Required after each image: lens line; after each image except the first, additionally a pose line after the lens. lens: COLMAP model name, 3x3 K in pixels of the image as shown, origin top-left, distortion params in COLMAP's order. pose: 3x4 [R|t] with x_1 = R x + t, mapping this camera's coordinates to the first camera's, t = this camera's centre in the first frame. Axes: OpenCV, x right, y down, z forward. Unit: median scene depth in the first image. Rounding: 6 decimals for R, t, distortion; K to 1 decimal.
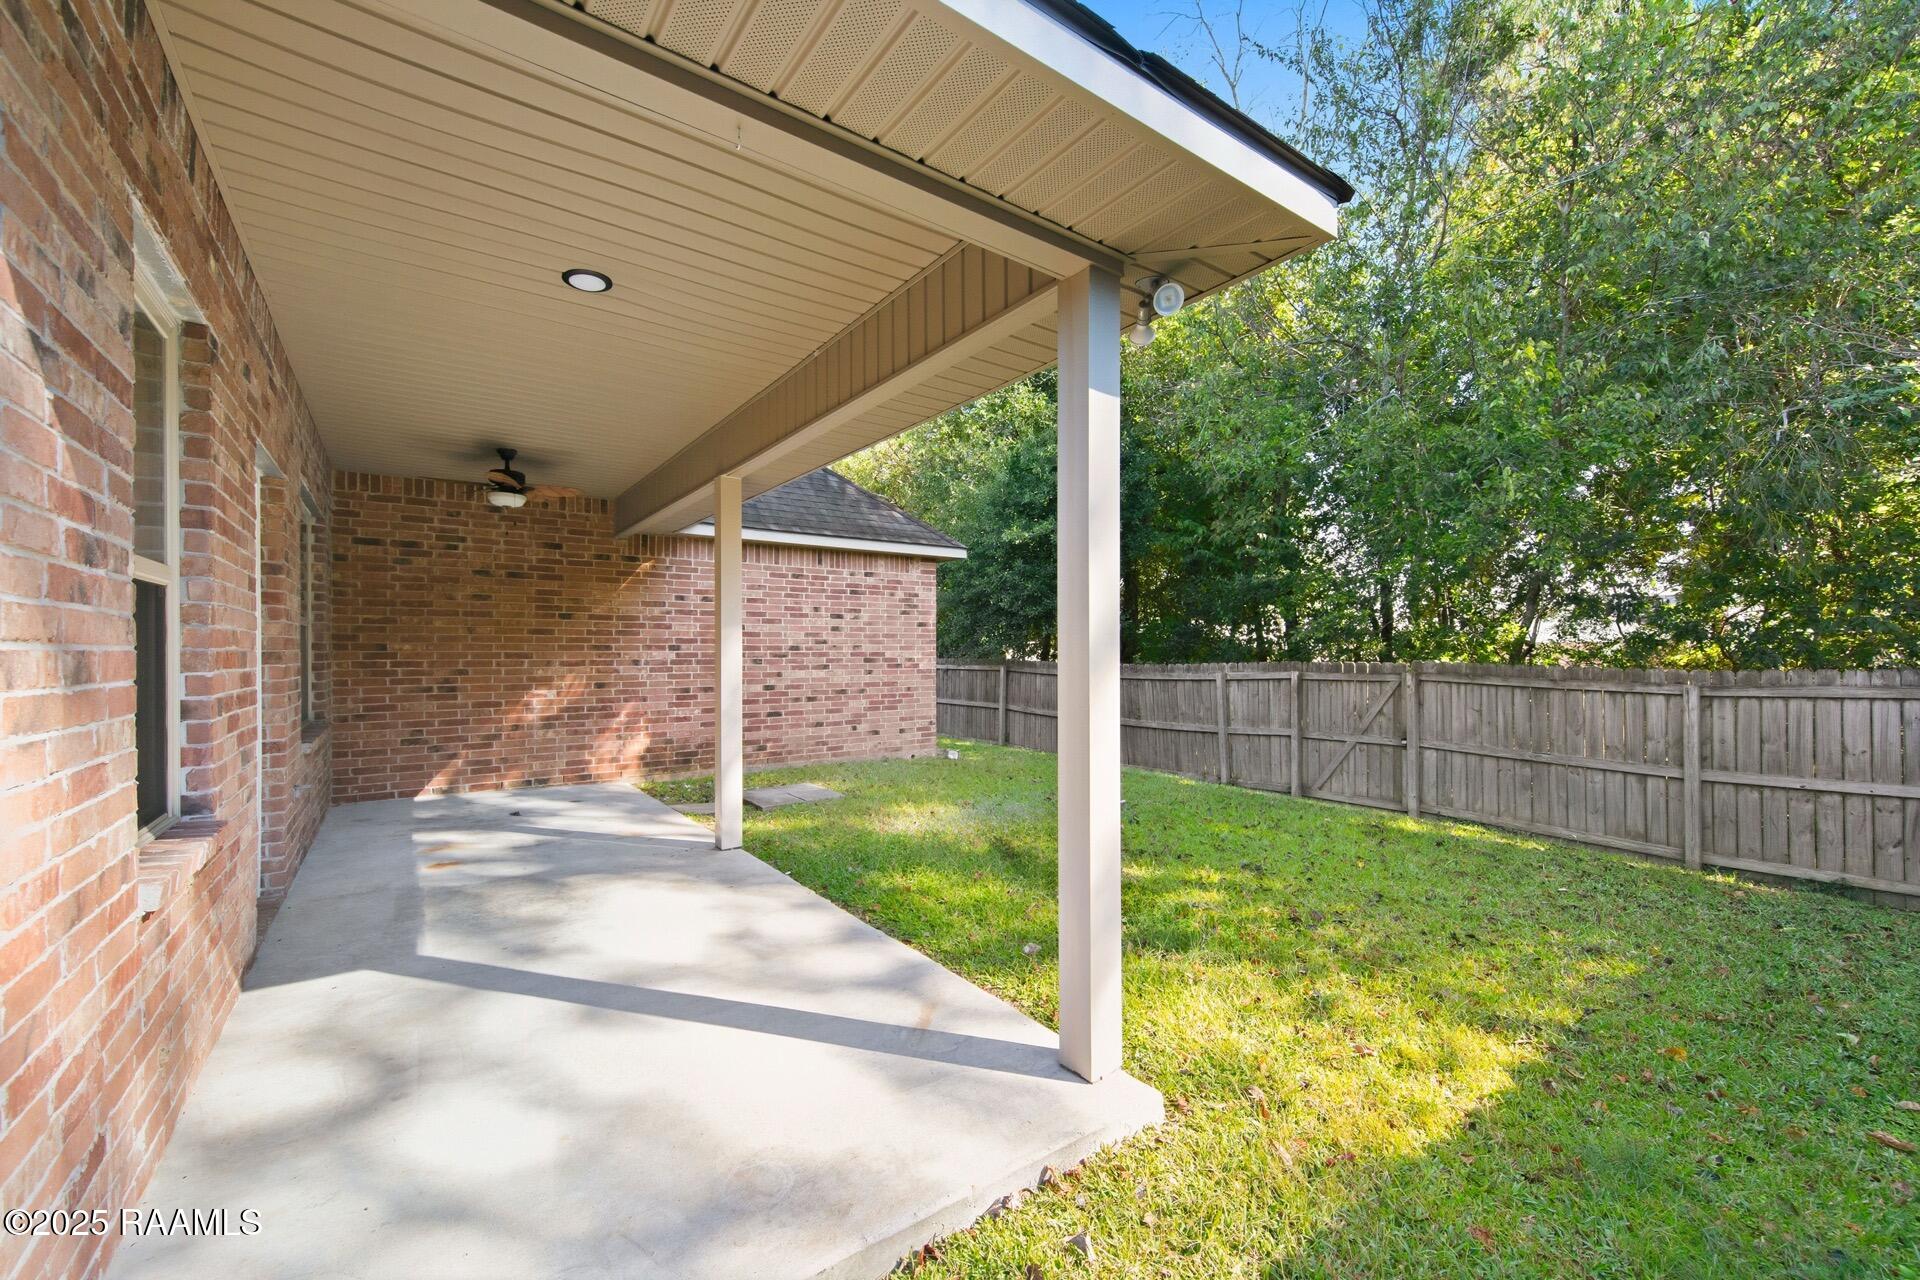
lens RADIAL K [[758.2, 0, 958.4], [0, 758.2, 652.6], [0, 0, 1]] dist [0.003999, -0.000033]
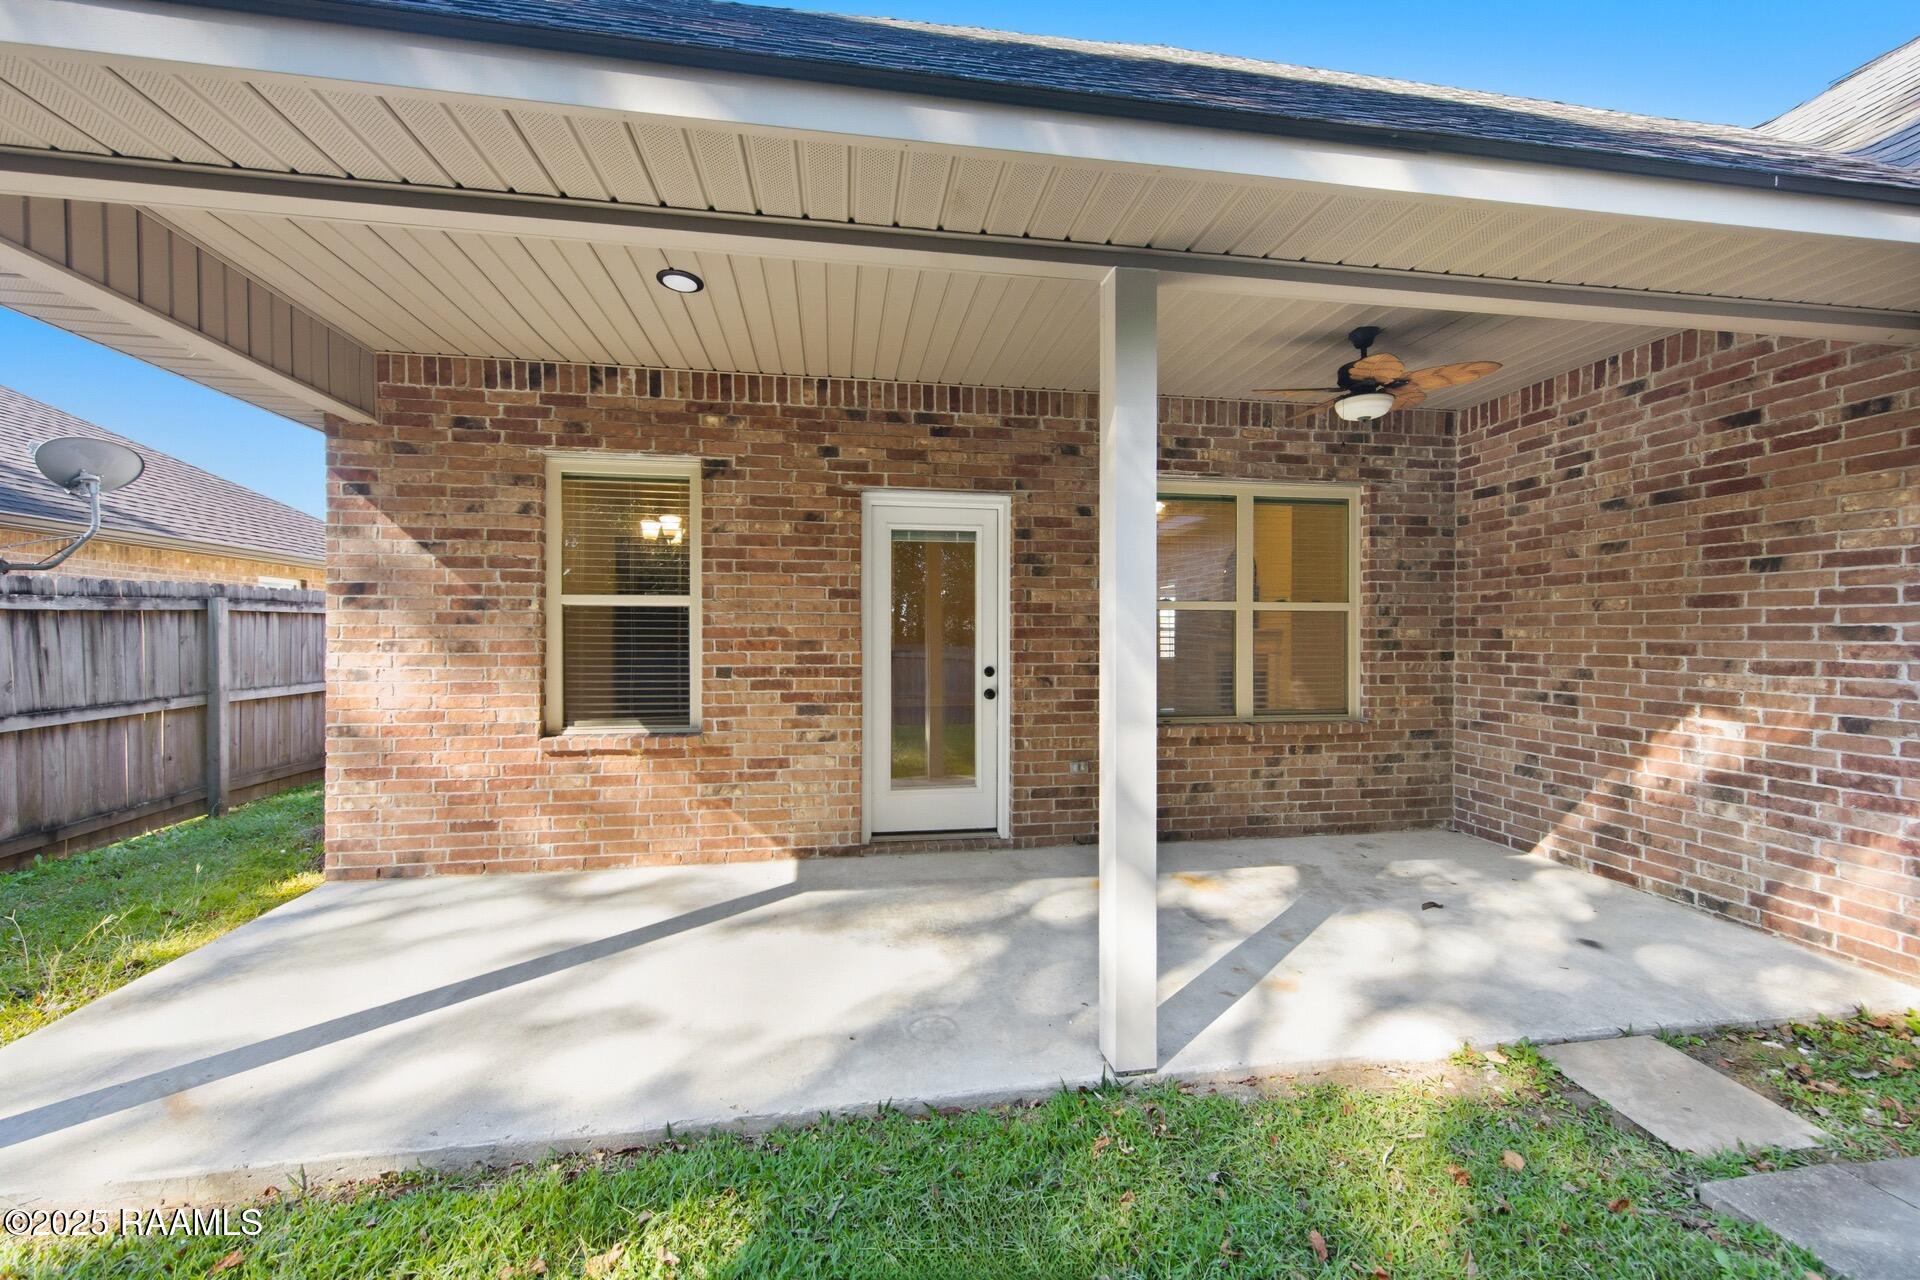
lens RADIAL K [[765.6, 0, 964.5], [0, 765.6, 636.1], [0, 0, 1]] dist [0.006561, 0.000131]
pose [[-0.447792, 0.002027, -0.894136, 0.108230], [-0.001745, 0.999994, 0.003141, -0.004991], [0.894136, 0.002966, -0.447785, 0.722485]]
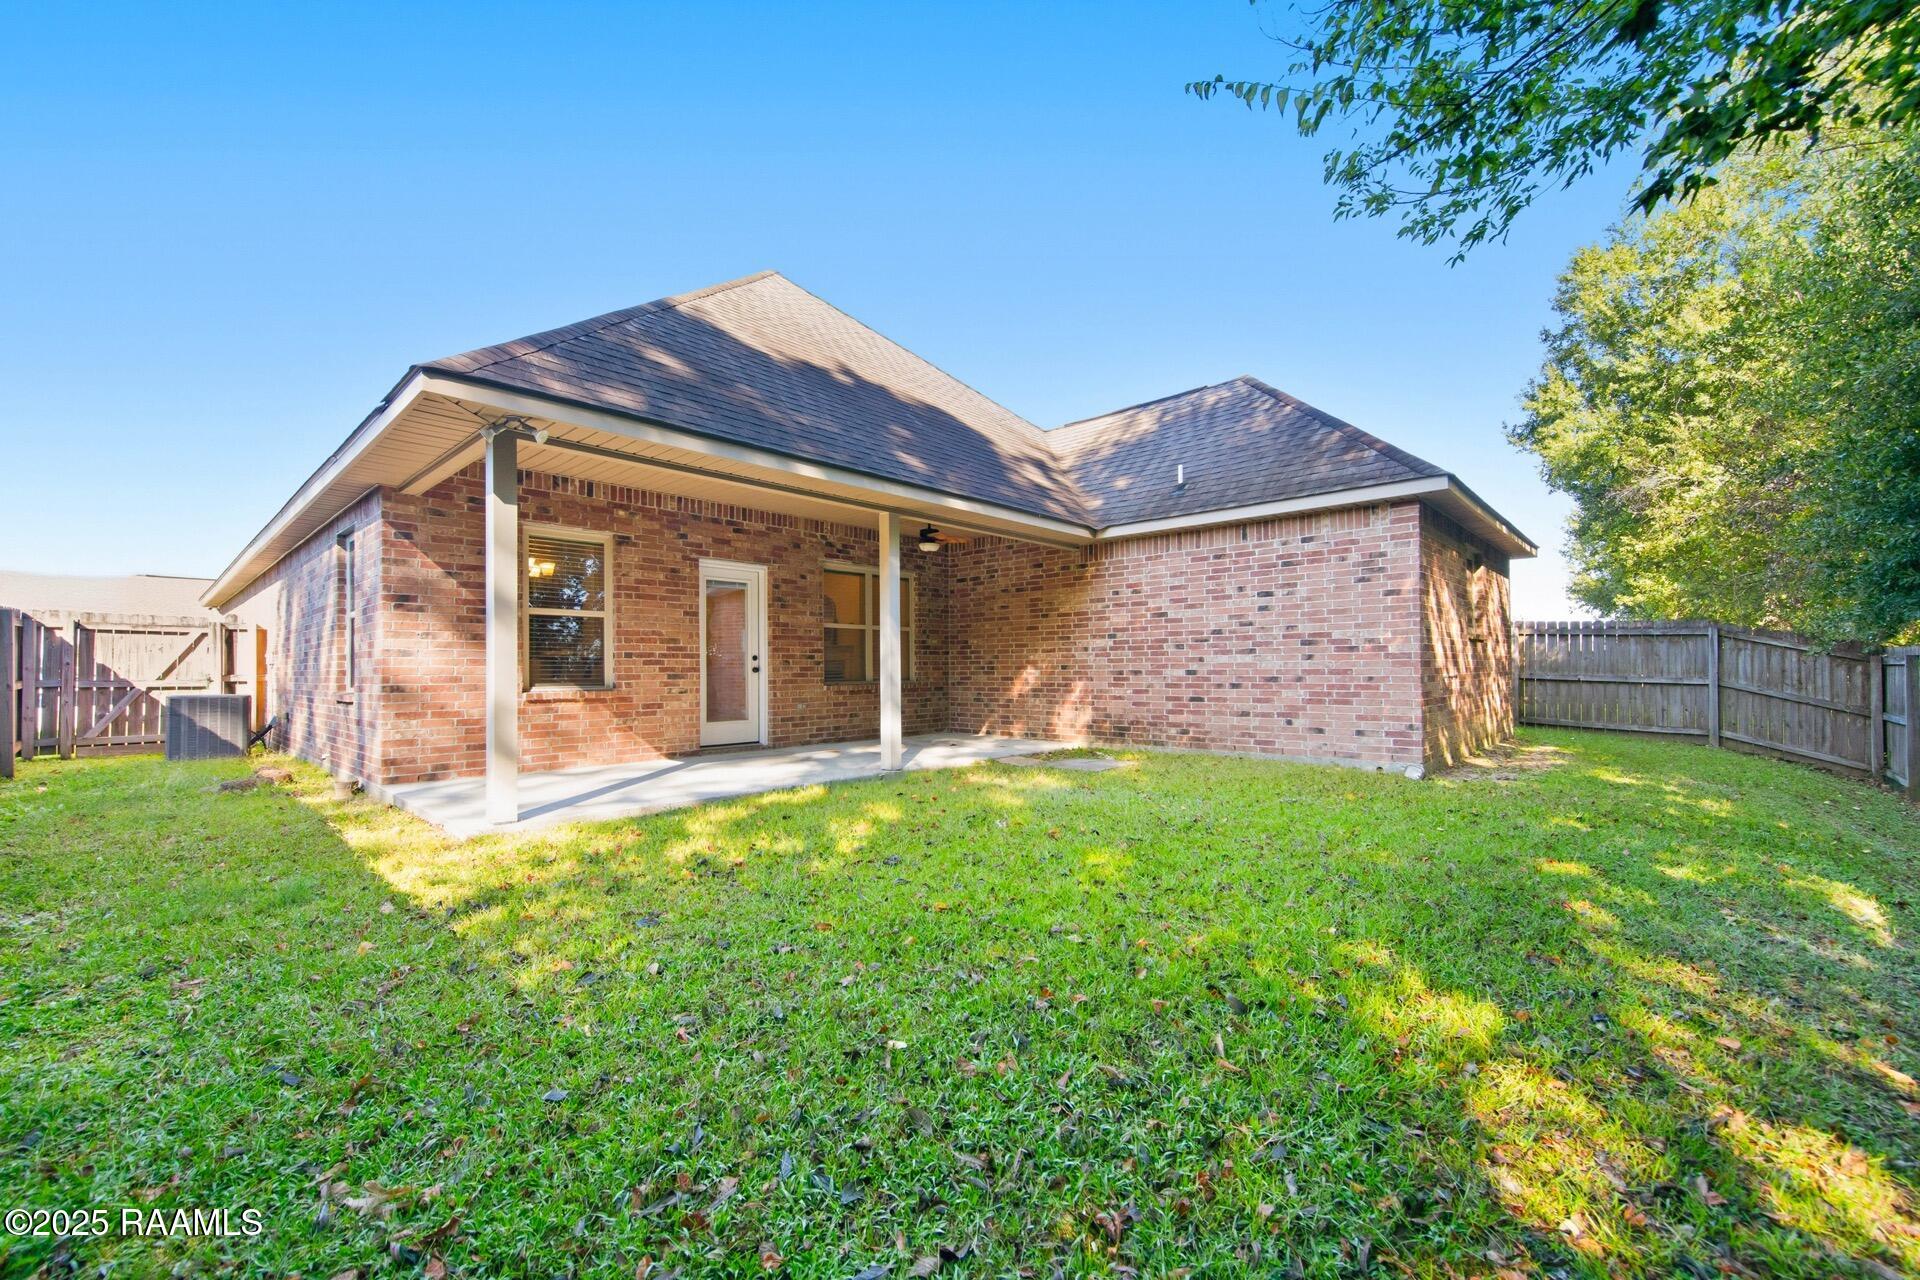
lens RADIAL K [[777.3, 0, 955.3], [0, 777.3, 655.8], [0, 0, 1]] dist [0.003456, 0.000274]
pose [[0.188507, -0.019415, -0.981880, 0.761355], [0.004701, 0.999811, -0.018867, 0.045650], [0.982061, -0.001059, 0.188563, 0.540717]]
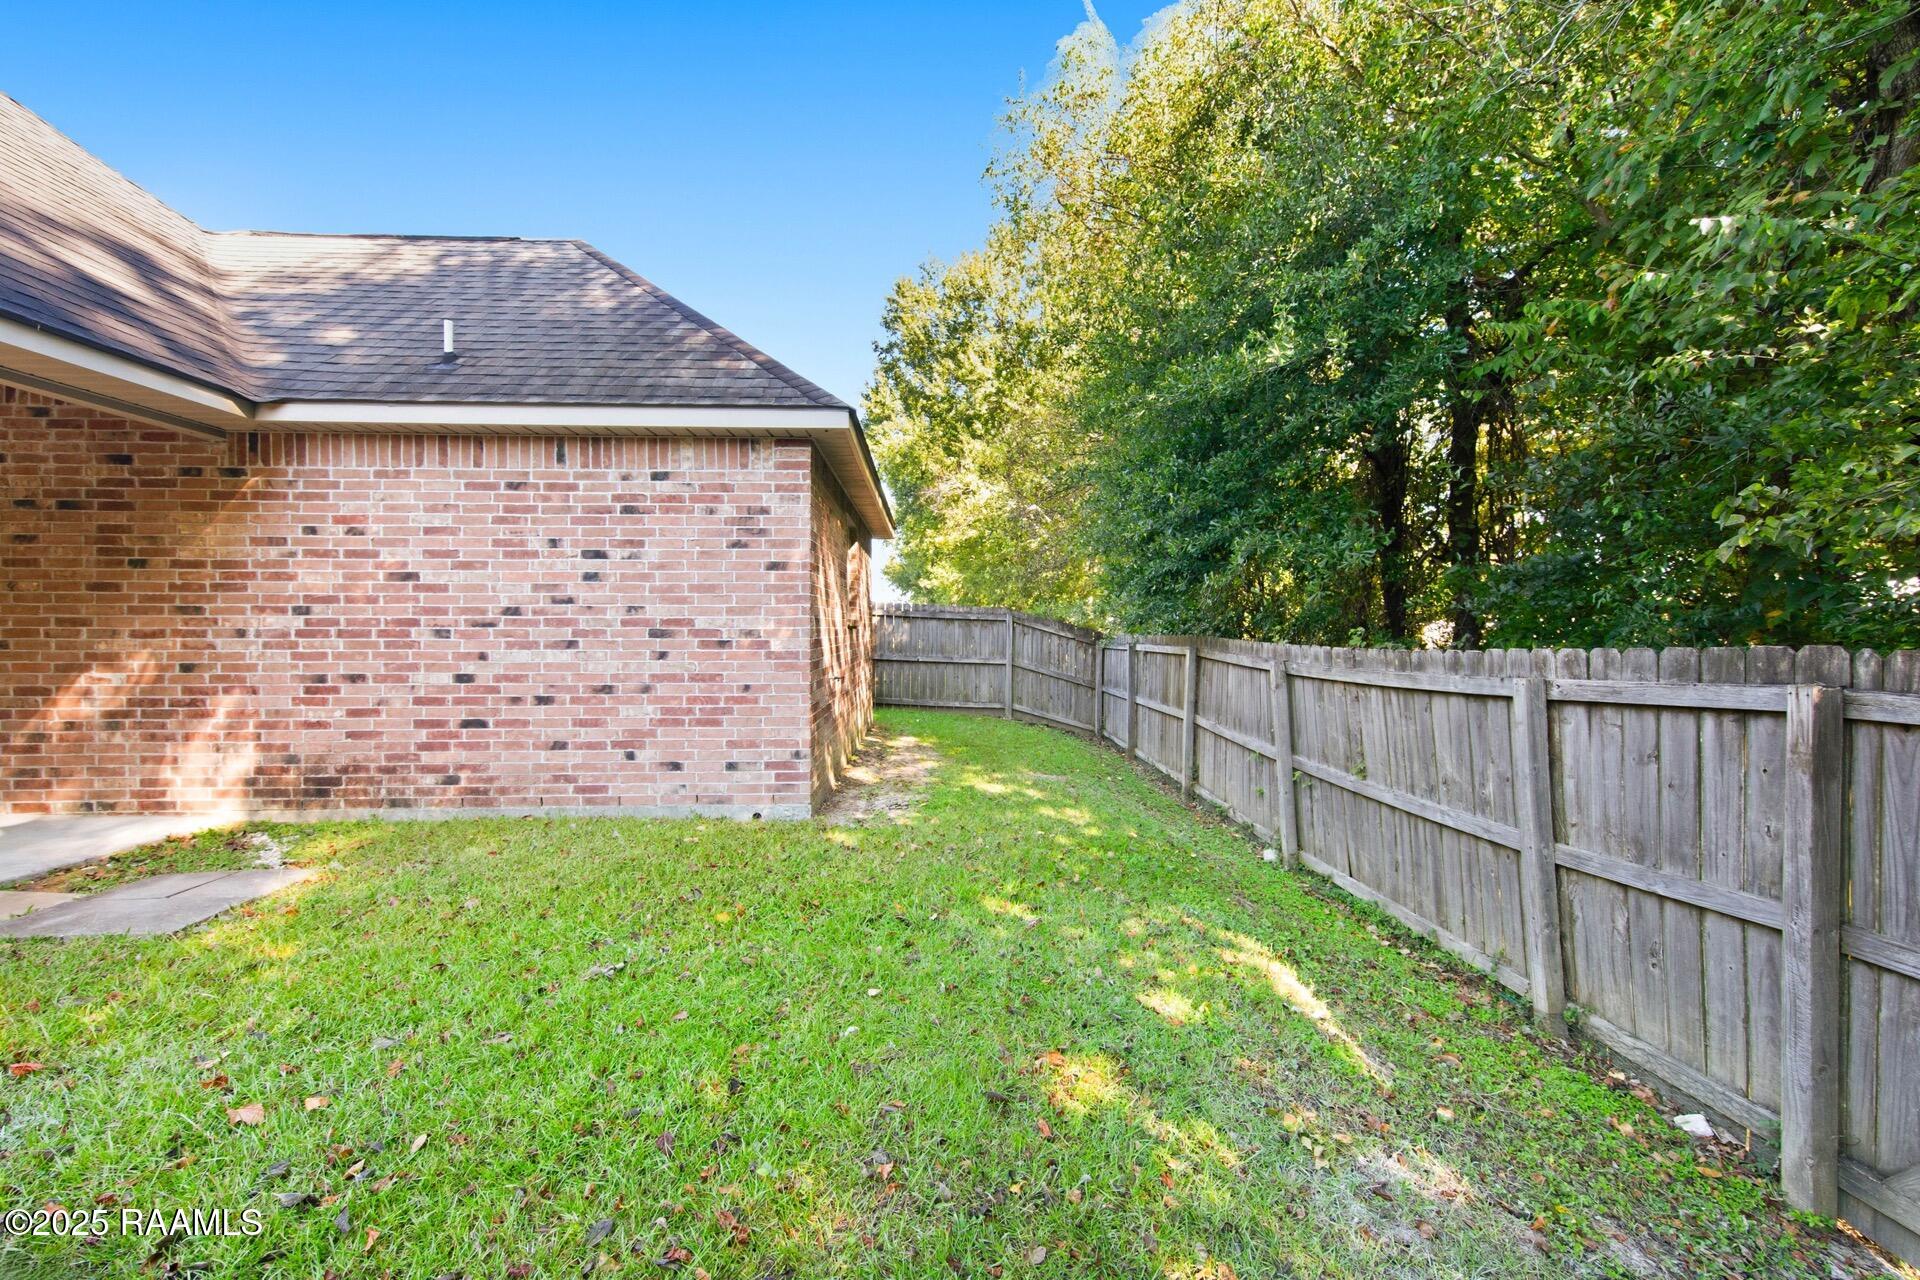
lens RADIAL K [[761.1, 0, 962.2], [0, 761.1, 640.8], [0, 0, 1]] dist [0.009642, -0.000200]
pose [[0.830841, 0.009275, -0.556433, 0.434513], [-0.002619, 0.999915, 0.012756, 0.009250], [0.556504, -0.009141, 0.830795, 0.782818]]
